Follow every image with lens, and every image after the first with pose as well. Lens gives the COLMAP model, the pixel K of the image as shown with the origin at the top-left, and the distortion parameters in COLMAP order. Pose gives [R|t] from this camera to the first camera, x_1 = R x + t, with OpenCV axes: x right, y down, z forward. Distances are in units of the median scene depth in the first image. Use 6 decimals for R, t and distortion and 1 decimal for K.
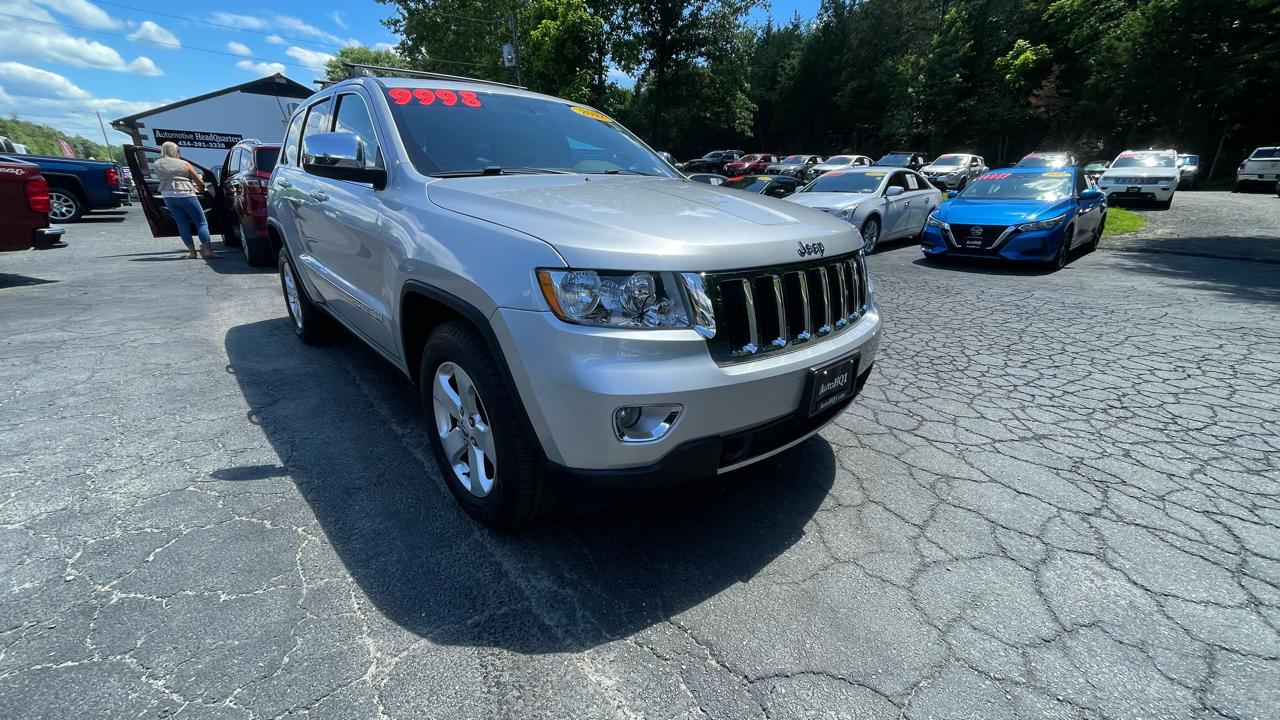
lens RADIAL K [[523.9, 0, 640.0], [0, 523.9, 360.0], [0, 0, 1]] dist [-0.002169, 0.002427]
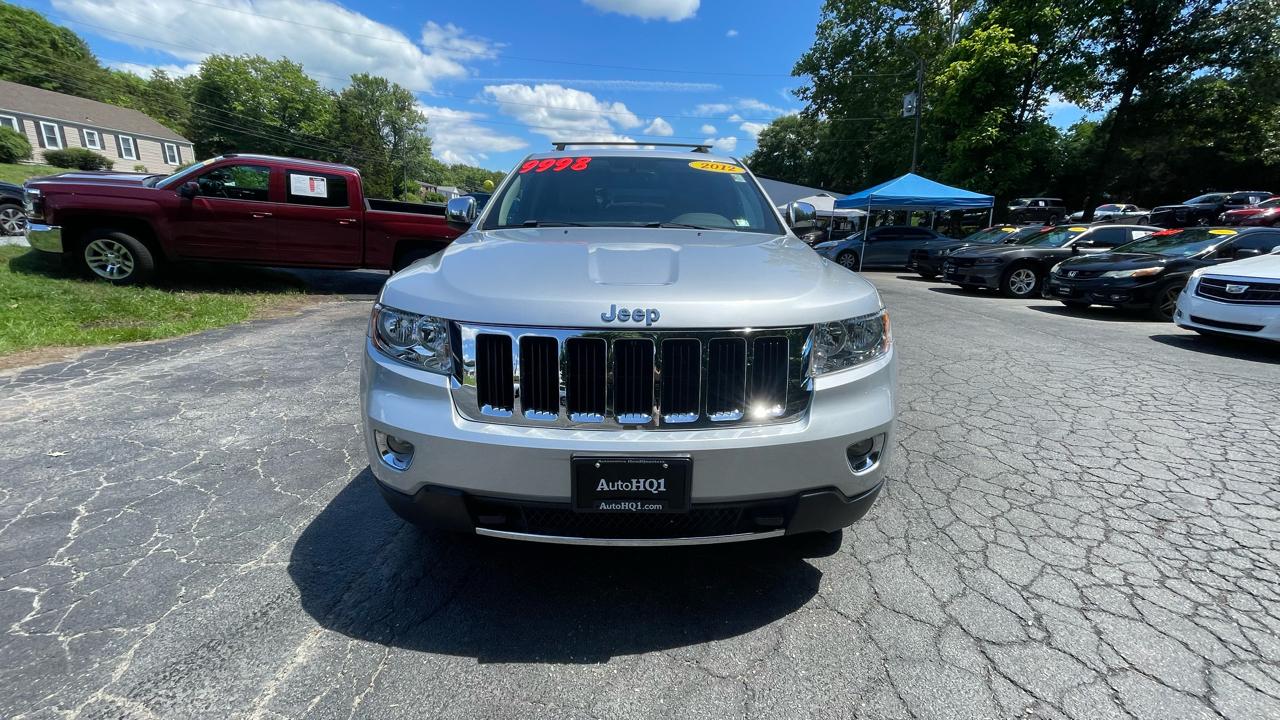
lens RADIAL K [[525.6, 0, 639.5], [0, 525.6, 357.5], [0, 0, 1]] dist [-0.002166, 0.002590]
pose [[0.748480, 0.161294, -0.643243, 0.062360], [-0.221604, 0.975045, -0.013366, -0.009808], [0.625035, 0.152550, 0.765545, 0.026848]]
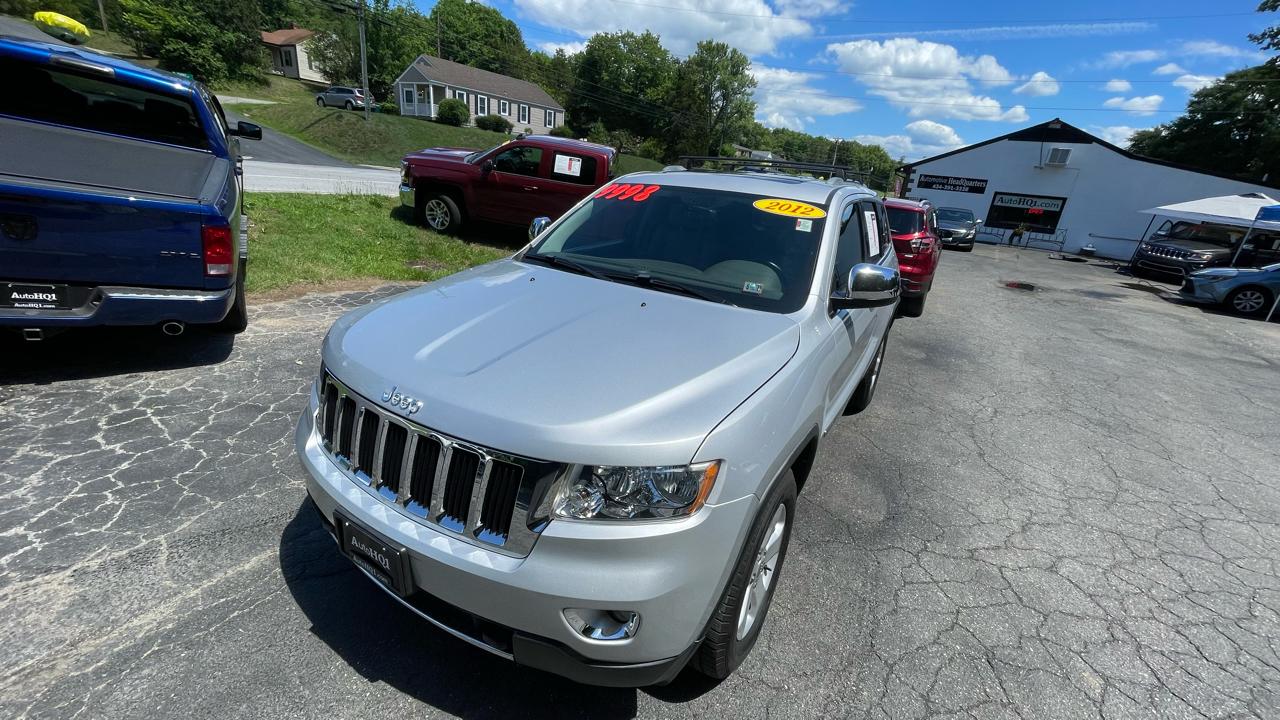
lens RADIAL K [[523.9, 0, 640.0], [0, 523.9, 360.0], [0, 0, 1]] dist [-0.002169, 0.002427]
pose [[0.277889, 0.333635, -0.900814, 0.085240], [-0.388366, 0.896714, 0.212310, -0.043649], [0.878606, 0.290847, 0.378760, 0.070515]]
